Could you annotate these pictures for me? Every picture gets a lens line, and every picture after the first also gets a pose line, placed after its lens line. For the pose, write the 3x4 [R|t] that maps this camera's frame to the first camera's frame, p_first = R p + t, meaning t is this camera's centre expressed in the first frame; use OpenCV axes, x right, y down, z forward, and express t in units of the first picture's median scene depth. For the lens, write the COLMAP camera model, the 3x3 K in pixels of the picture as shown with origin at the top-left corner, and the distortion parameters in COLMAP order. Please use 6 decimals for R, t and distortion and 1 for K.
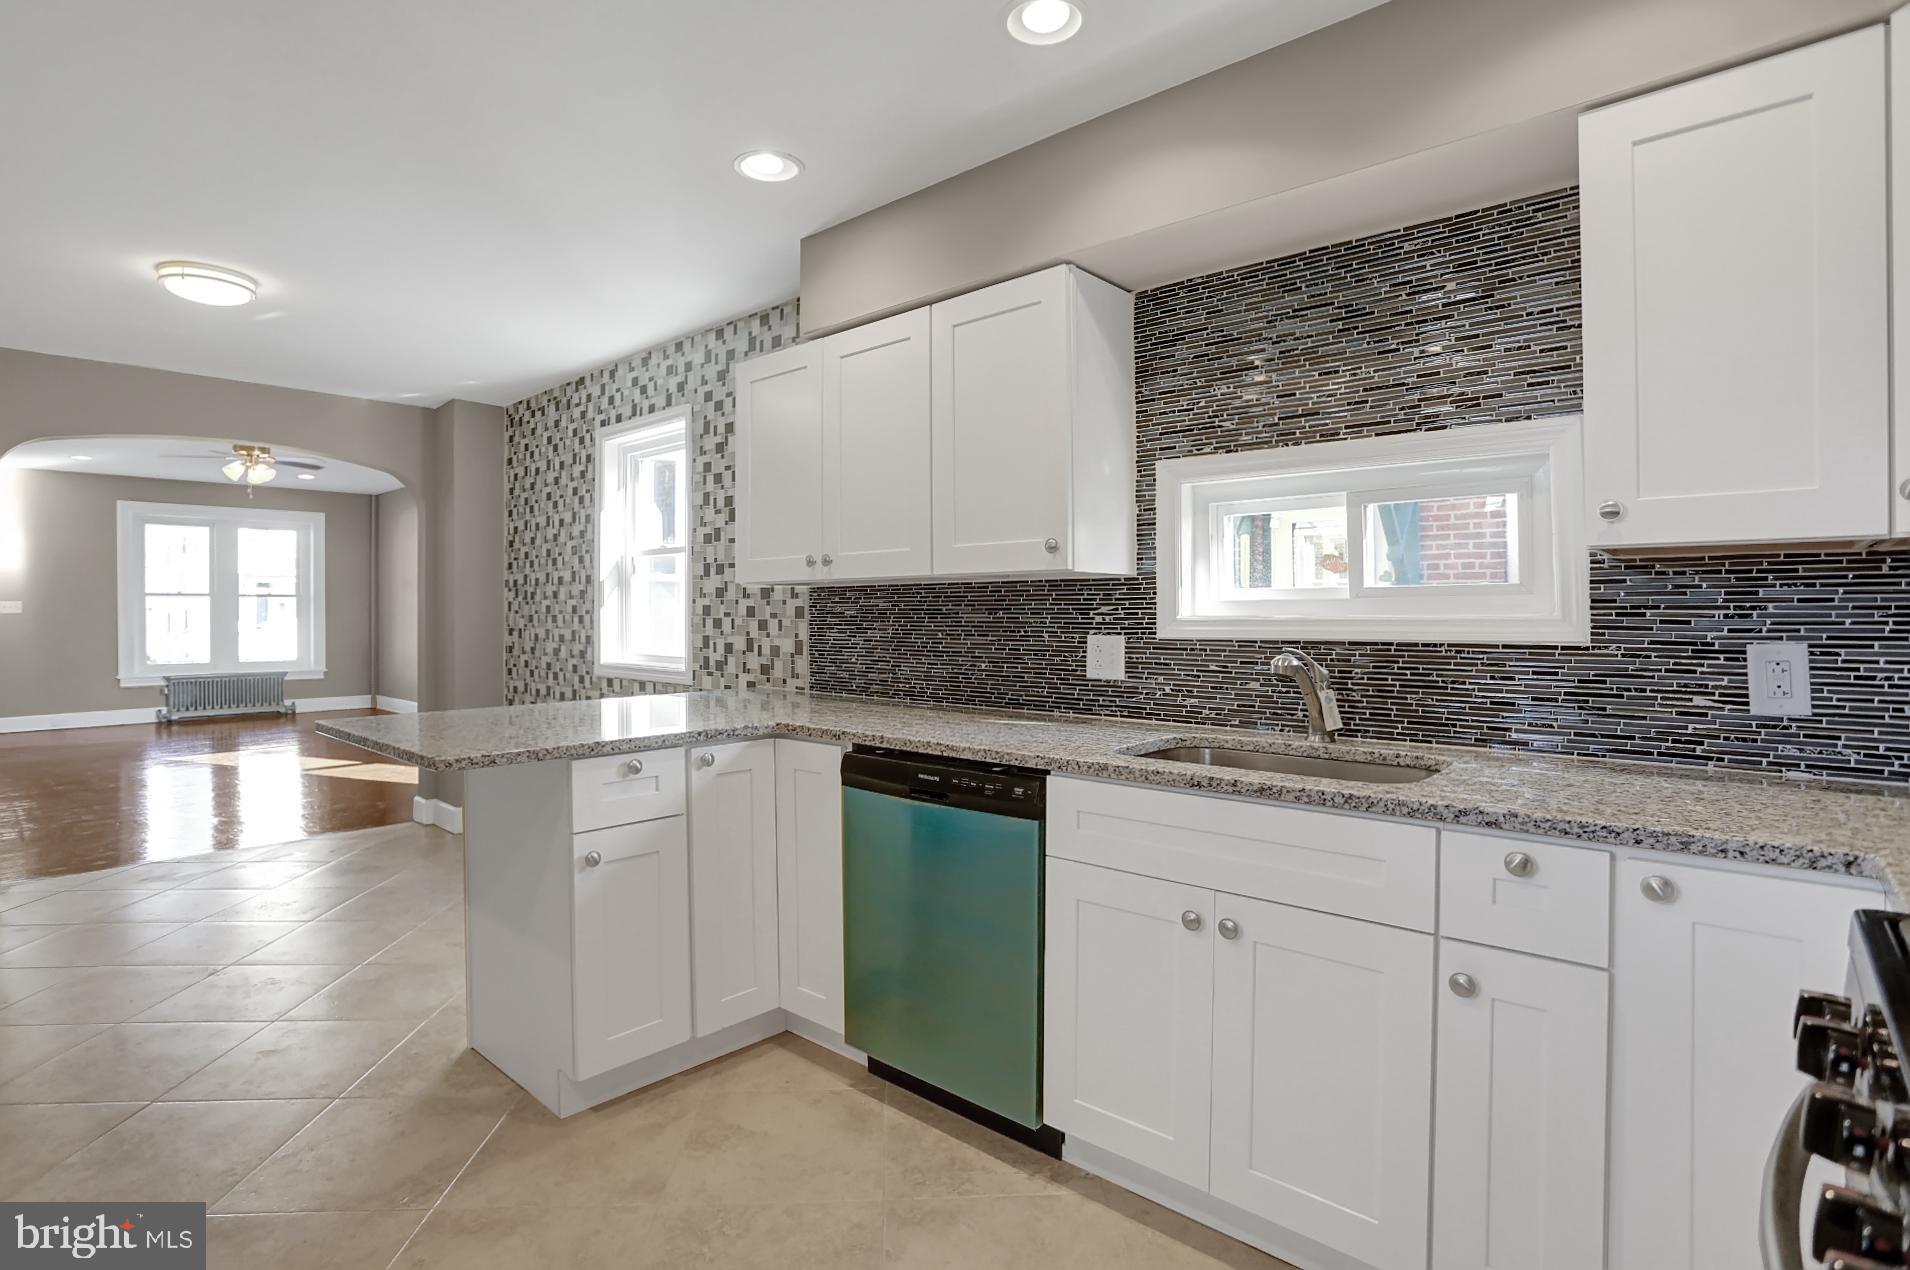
lens RADIAL K [[941.9, 0, 934.9], [0, 941.9, 607.2], [0, 0, 1]] dist [-0.074803, 0.034153]
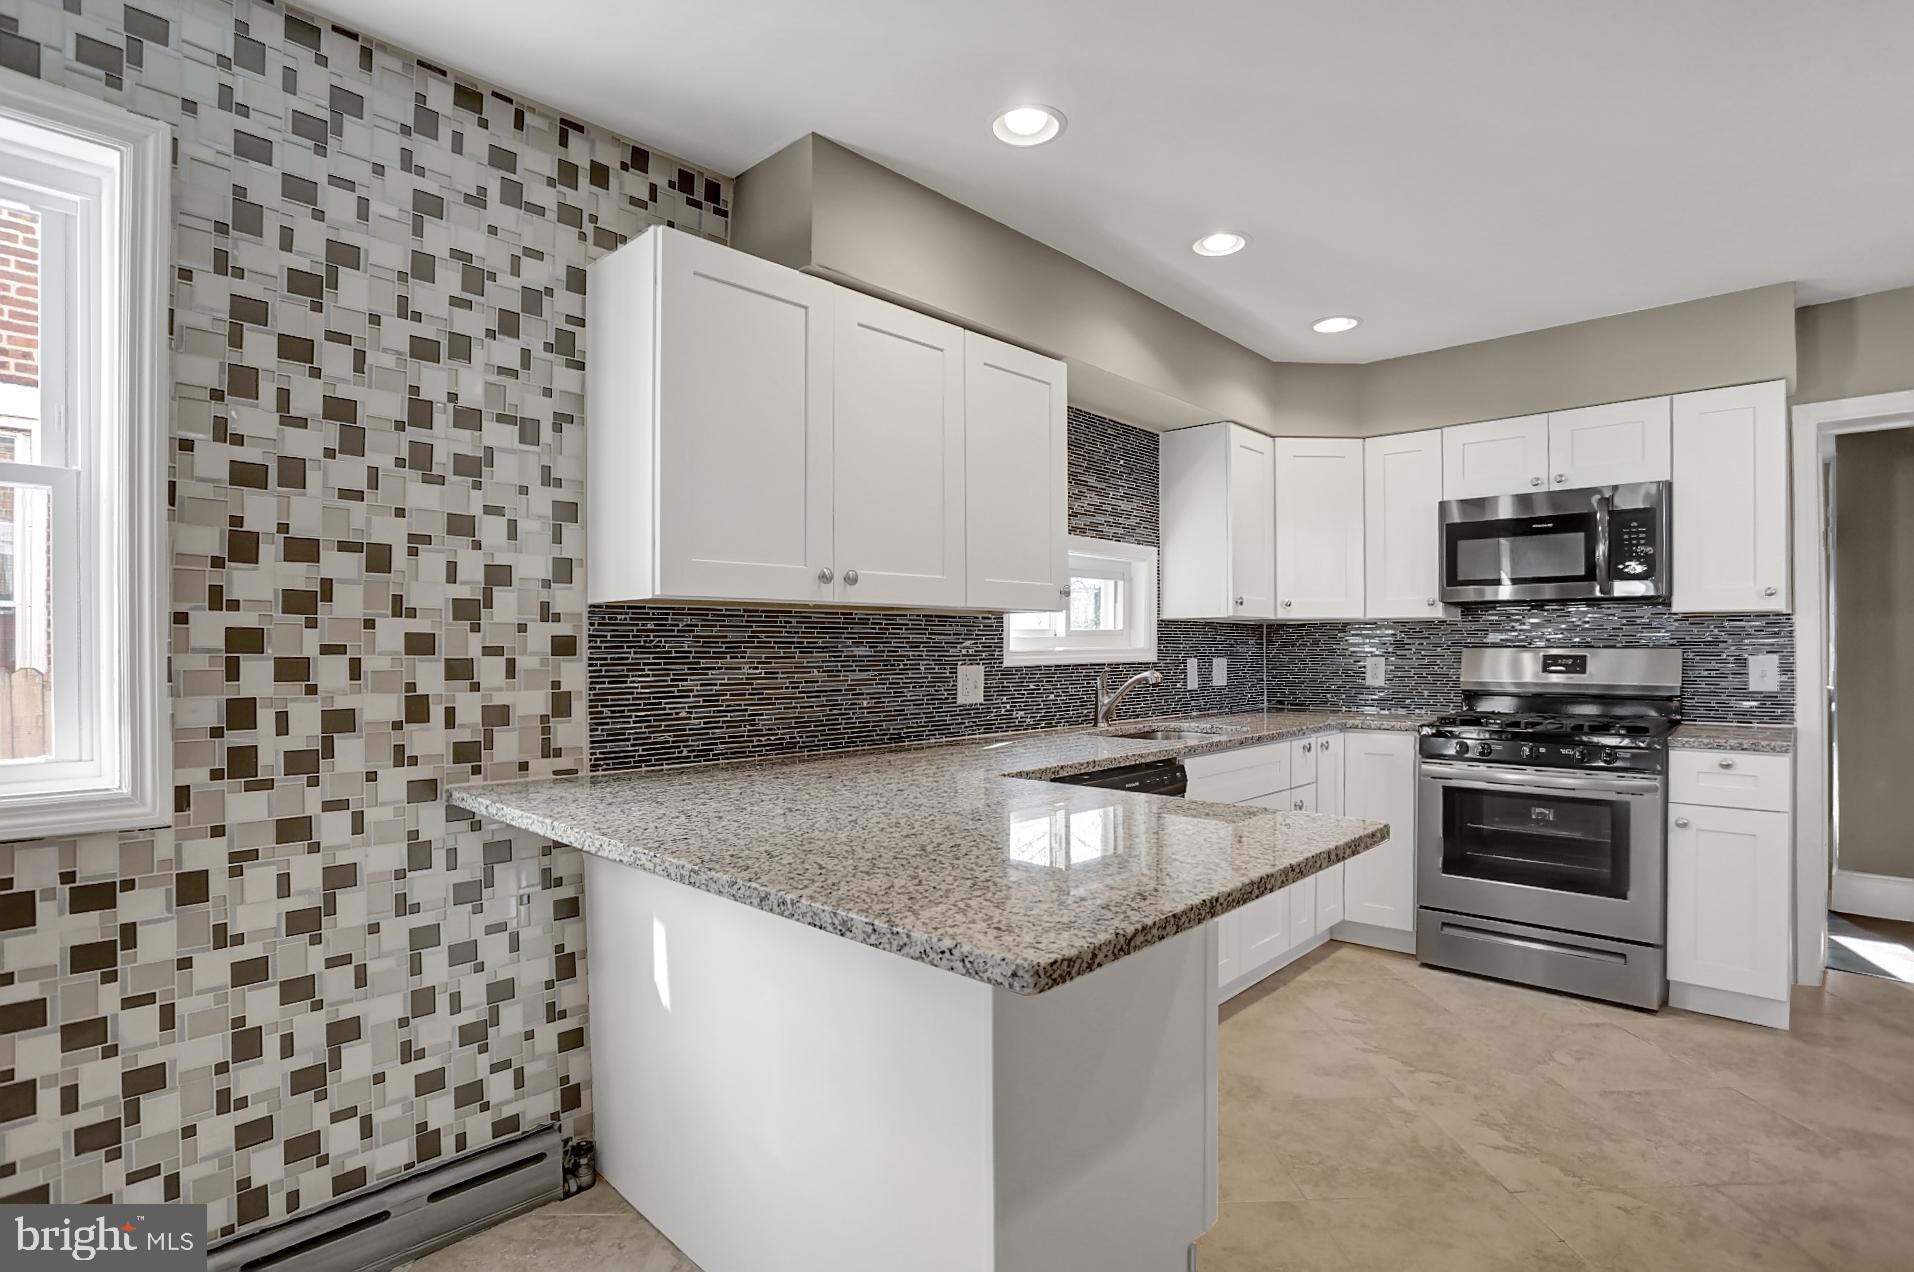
lens RADIAL K [[966.0, 0, 953.3], [0, 966.0, 653.7], [0, 0, 1]] dist [-0.076039, 0.035348]
pose [[0.012268, -0.002177, 0.999922, -1.000474], [-0.000577, 0.999997, 0.002185, 0.012670], [-0.999925, -0.000604, 0.012267, 0.999848]]
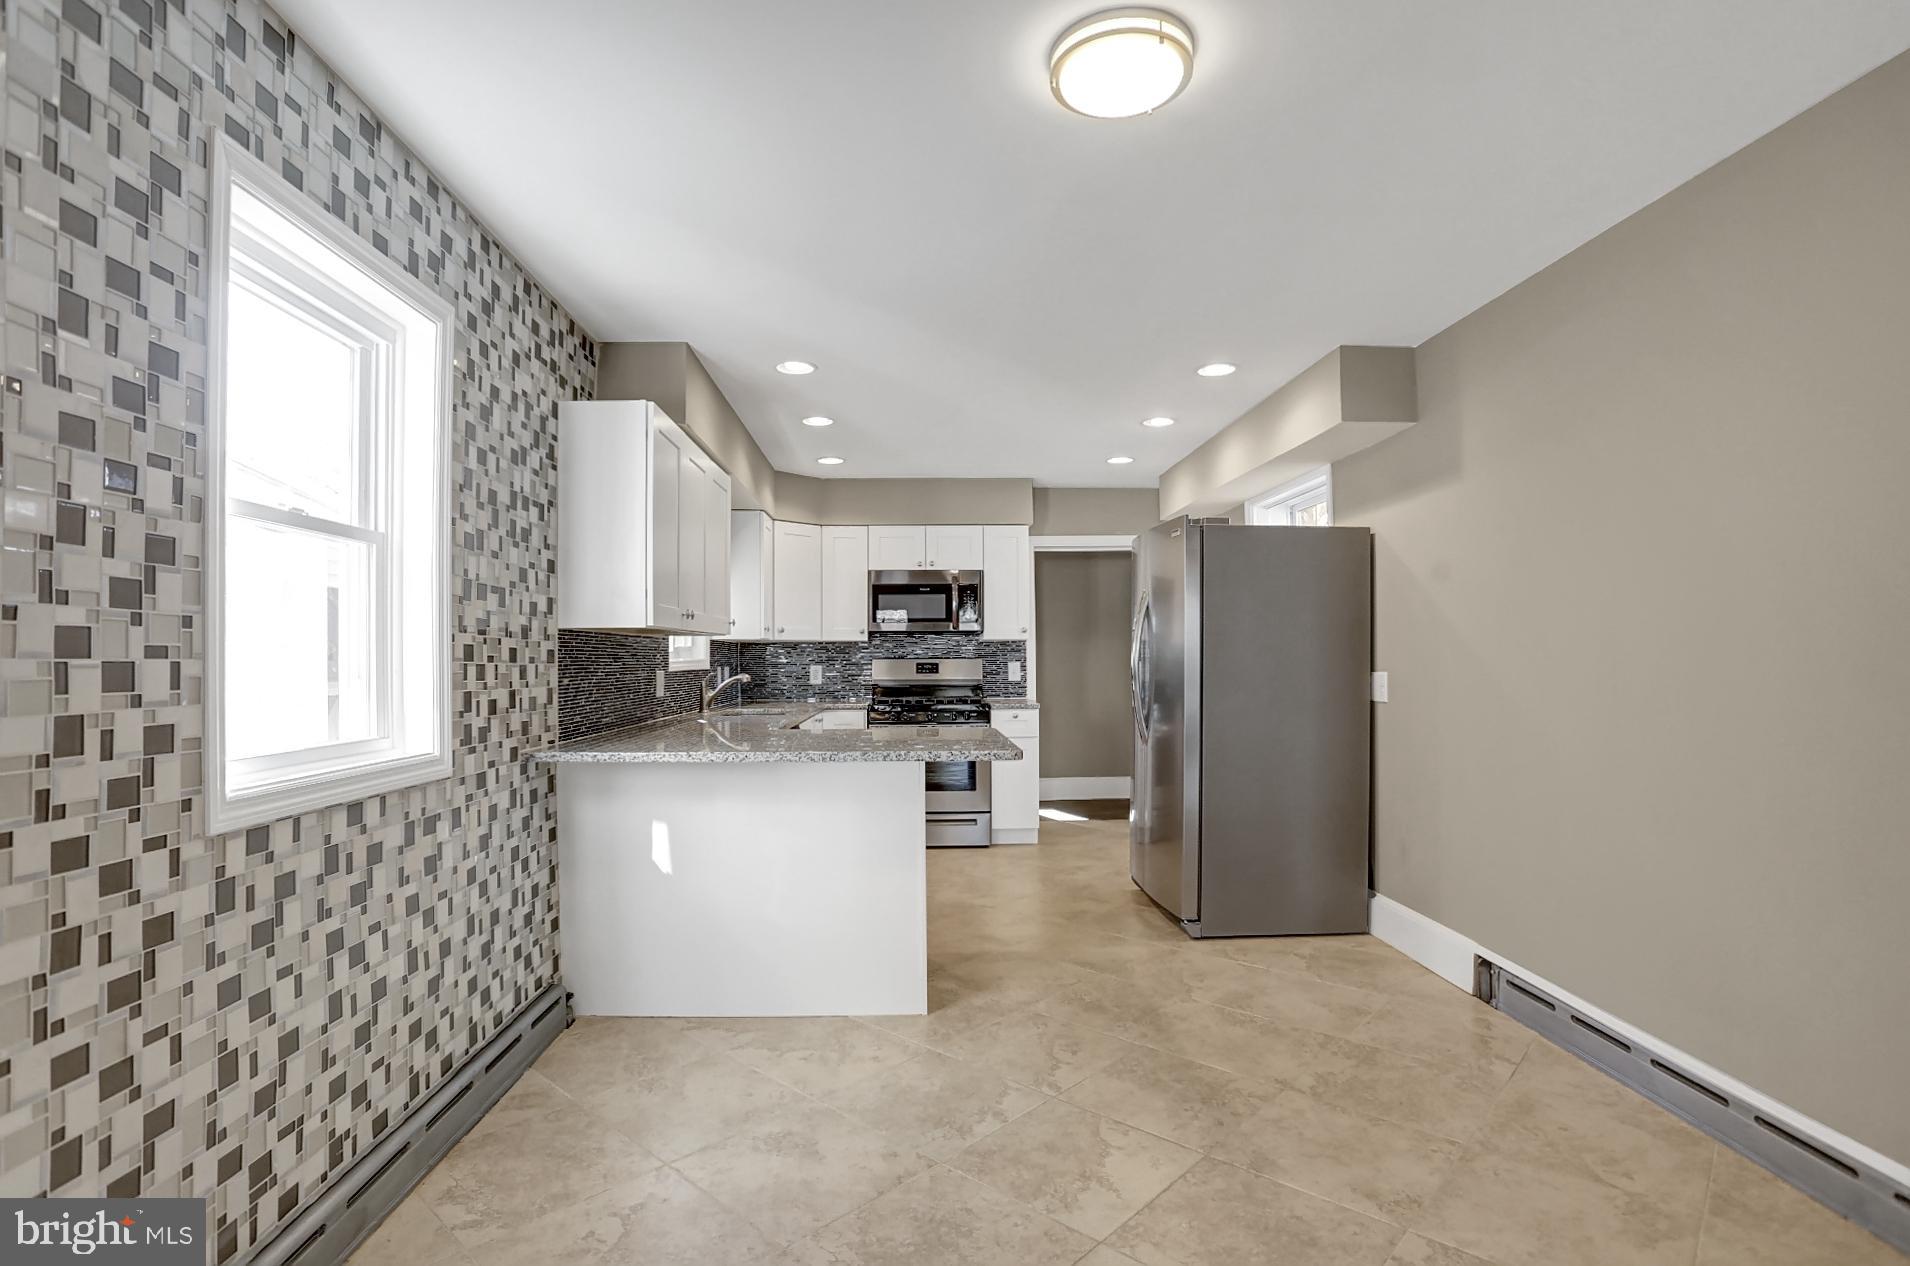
lens RADIAL K [[946.4, 0, 954.4], [0, 946.4, 648.0], [0, 0, 1]] dist [-0.067715, 0.031936]
pose [[-0.710040, 0.014950, 0.704003, -1.385364], [0.005896, 0.999866, -0.015286, 0.017728], [-0.704137, -0.006703, -0.710033, 1.820516]]
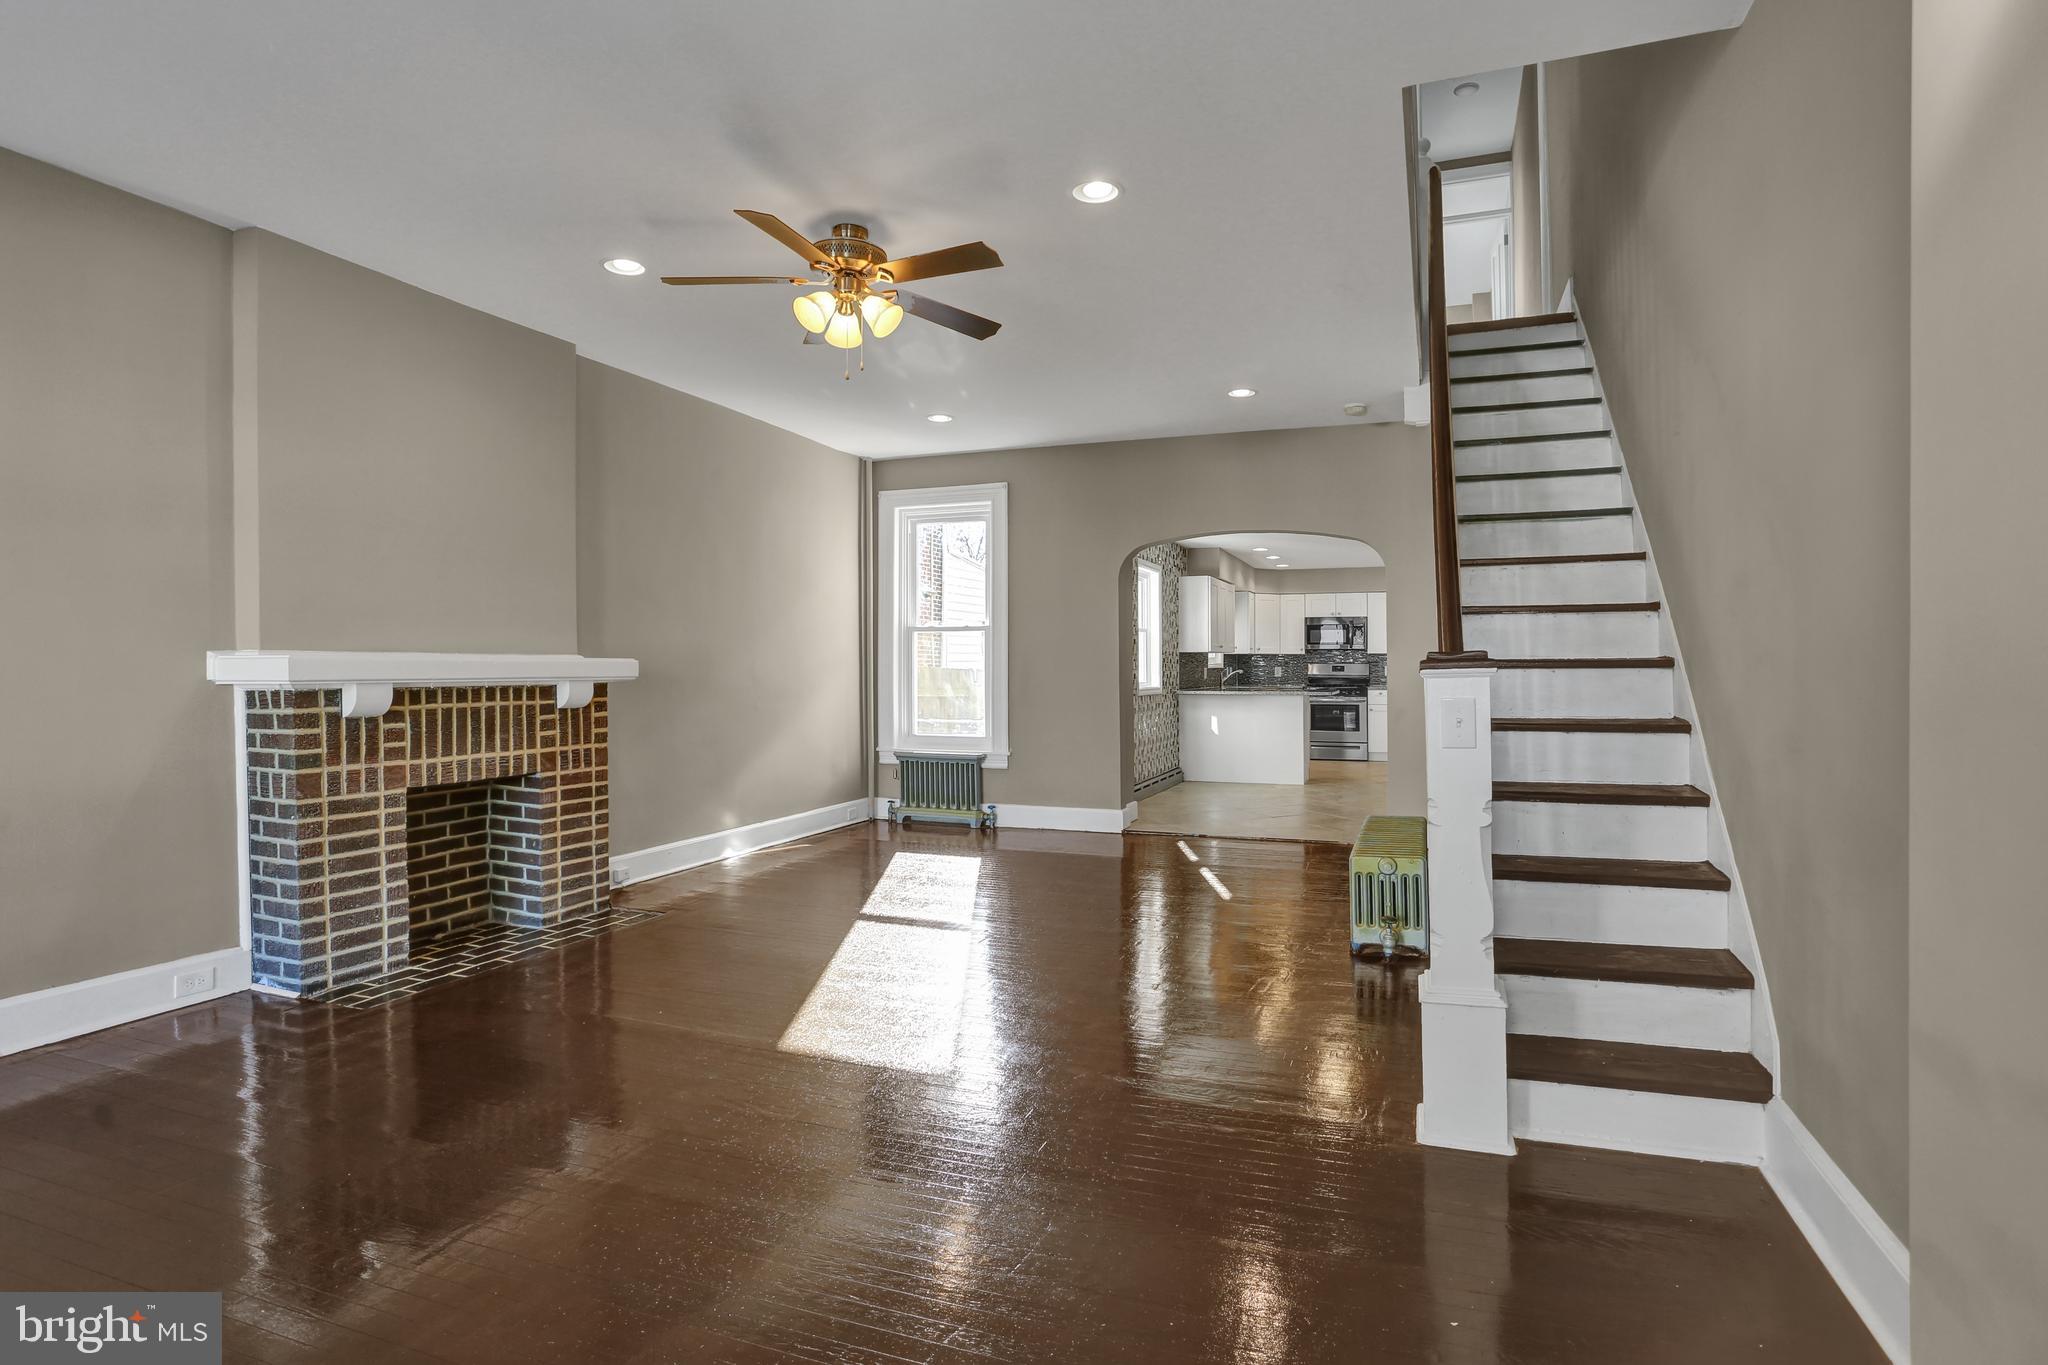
lens RADIAL K [[1027.0, 0, 1053.7], [0, 1027.0, 692.0], [0, 0, 1]] dist [-0.084799, 0.048537]
pose [[-0.379752, -0.019016, 0.924893, -3.672405], [0.000913, 0.999781, 0.020930, 0.040739], [-0.925088, 0.008793, -0.379652, 3.284659]]
